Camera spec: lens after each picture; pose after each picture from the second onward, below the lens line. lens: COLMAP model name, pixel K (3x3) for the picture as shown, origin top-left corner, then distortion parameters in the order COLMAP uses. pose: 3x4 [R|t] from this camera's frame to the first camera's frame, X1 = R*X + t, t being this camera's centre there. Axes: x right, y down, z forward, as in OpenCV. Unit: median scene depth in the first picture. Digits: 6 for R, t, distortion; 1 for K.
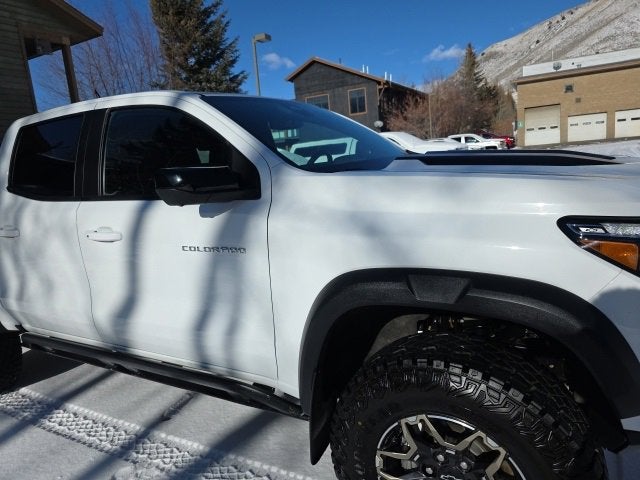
lens RADIAL K [[430.1, 0, 319.8], [0, 430.1, 232.3], [0, 0, 1]] dist [0.037425, -0.032360]
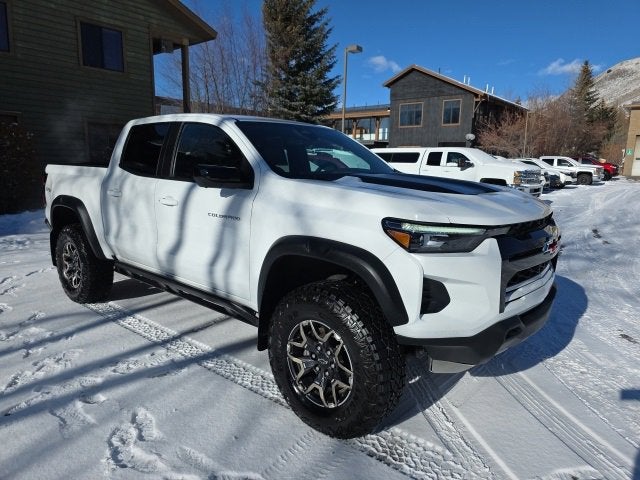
lens RADIAL K [[434.6, 0, 333.4], [0, 434.6, 230.6], [0, 0, 1]] dist [0.044535, -0.035361]
pose [[0.977053, 0.134138, -0.165455, 0.065064], [-0.135727, 0.990745, 0.001717, 0.004815], [0.164154, 0.020780, 0.986216, -0.083959]]
